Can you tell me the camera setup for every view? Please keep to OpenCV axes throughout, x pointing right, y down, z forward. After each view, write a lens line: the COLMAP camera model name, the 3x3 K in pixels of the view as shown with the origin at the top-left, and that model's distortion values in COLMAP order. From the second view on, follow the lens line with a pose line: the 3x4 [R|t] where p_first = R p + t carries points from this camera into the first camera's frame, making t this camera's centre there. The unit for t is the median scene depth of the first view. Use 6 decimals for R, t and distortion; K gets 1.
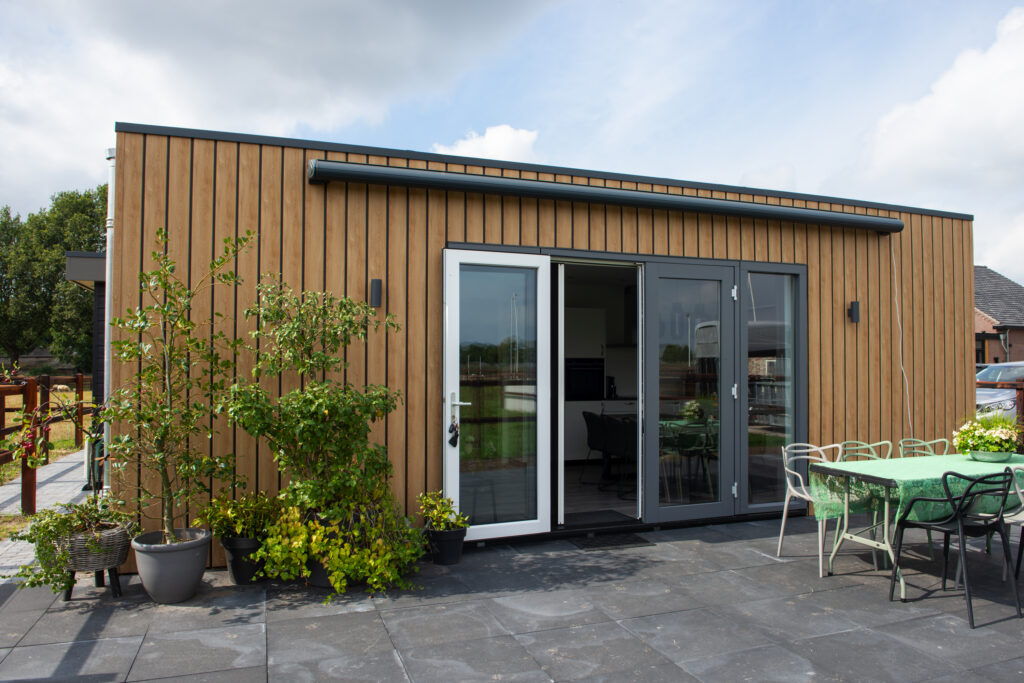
lens RADIAL K [[696.8, 0, 507.4], [0, 696.8, 360.4], [0, 0, 1]] dist [-0.049688, 0.001601]
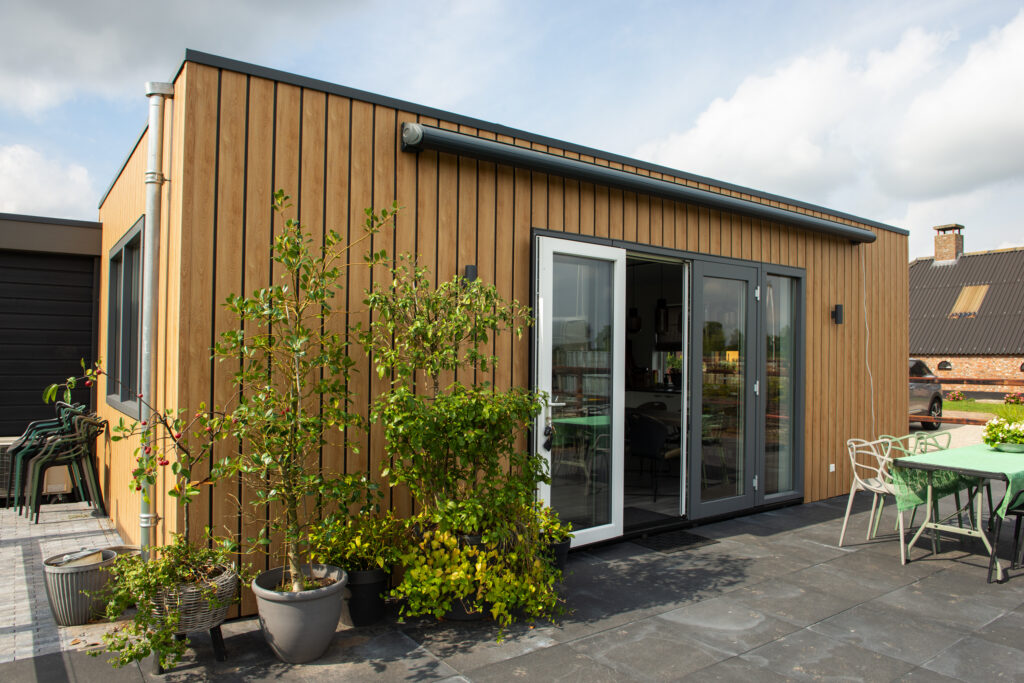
lens RADIAL K [[696.8, 0, 503.1], [0, 696.8, 346.0], [0, 0, 1]] dist [-0.049688, 0.001601]
pose [[0.960403, 0.016436, 0.278130, -0.392621], [-0.016996, 0.999855, -0.000397, -0.013825], [-0.278096, -0.004346, 0.960543, 0.130766]]
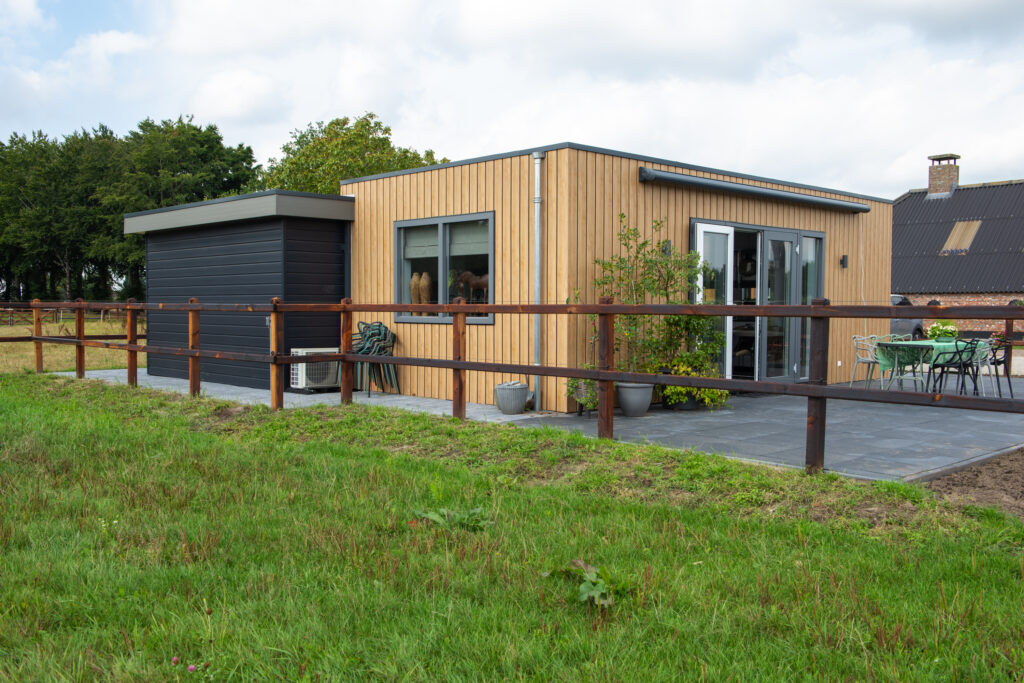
lens RADIAL K [[928.5, 0, 501.3], [0, 928.5, 345.4], [0, 0, 1]] dist [-0.008787, 0.023377]
pose [[0.917754, -0.012973, 0.396937, -1.452719], [-0.011106, 0.998237, 0.058304, 0.012315], [-0.396993, -0.057917, 0.915992, -0.920615]]
